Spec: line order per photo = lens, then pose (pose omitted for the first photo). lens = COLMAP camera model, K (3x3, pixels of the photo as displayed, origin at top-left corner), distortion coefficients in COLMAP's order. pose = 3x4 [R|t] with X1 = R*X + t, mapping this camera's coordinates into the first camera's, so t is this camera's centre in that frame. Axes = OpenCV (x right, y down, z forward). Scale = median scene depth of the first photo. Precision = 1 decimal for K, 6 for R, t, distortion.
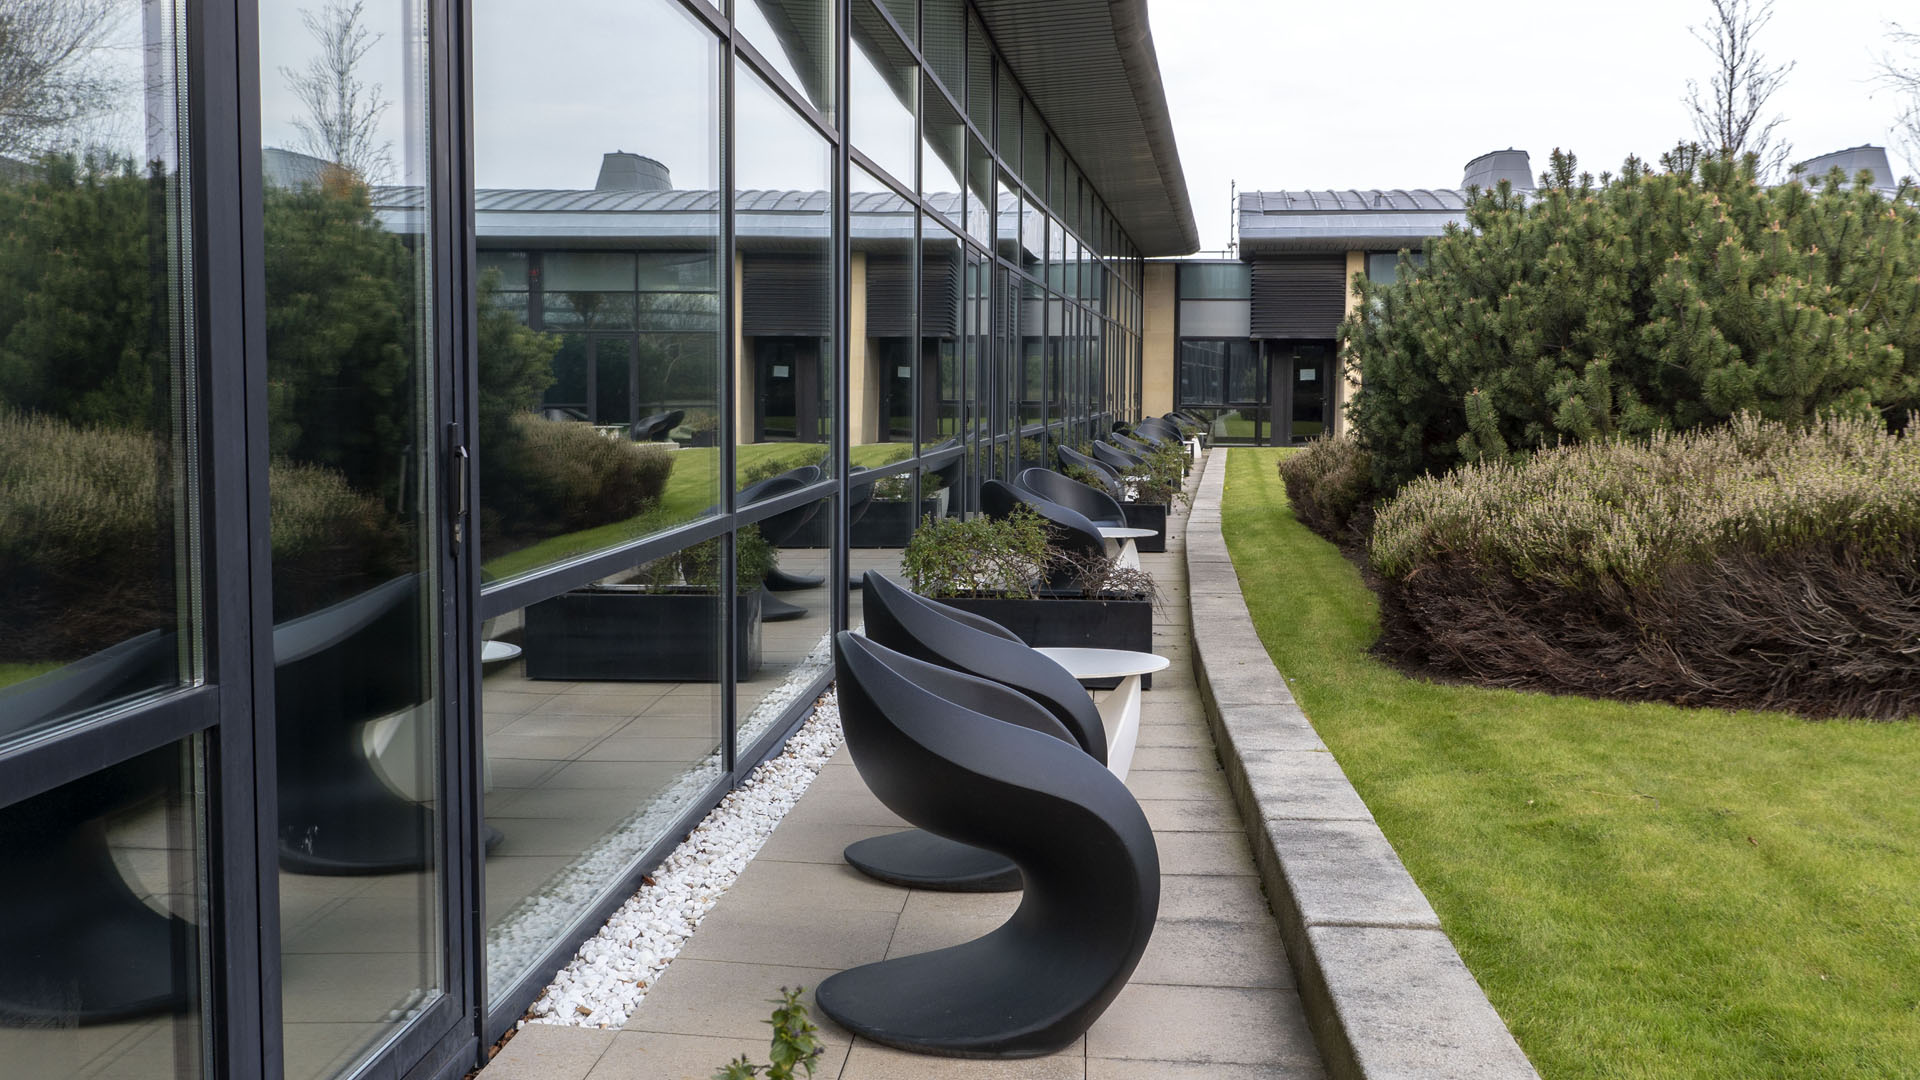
lens RADIAL K [[1890.2, 0, 963.2], [0, 1890.2, 540.3], [0, 0, 1]] dist [0.018928, 0.000000]
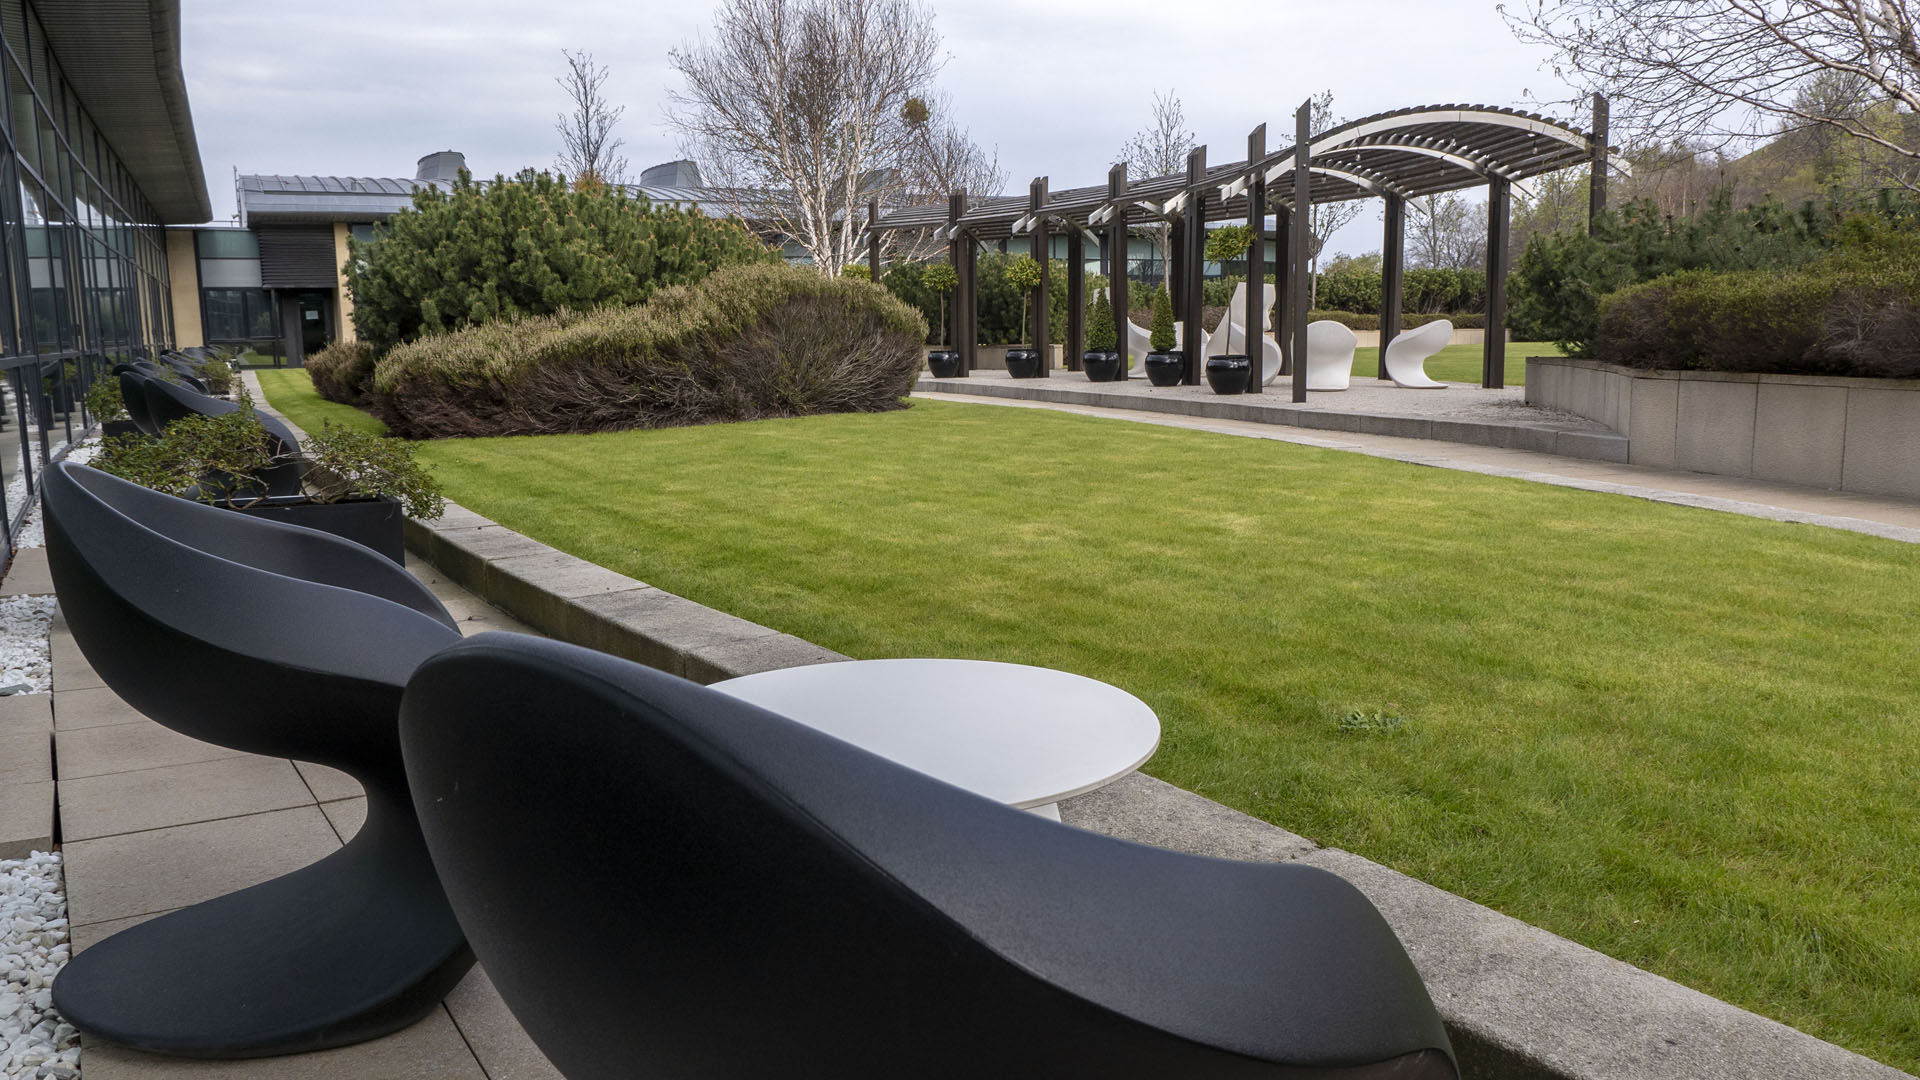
lens RADIAL K [[1447.0, 0, 964.3], [0, 1447.0, 540.6], [0, 0, 1]] dist [0.002397, -0.006682]
pose [[0.823484, -0.104709, 0.557593, -0.106378], [0.069806, 0.994053, 0.083577, 0.072099], [-0.563029, -0.029901, 0.825896, -0.461485]]
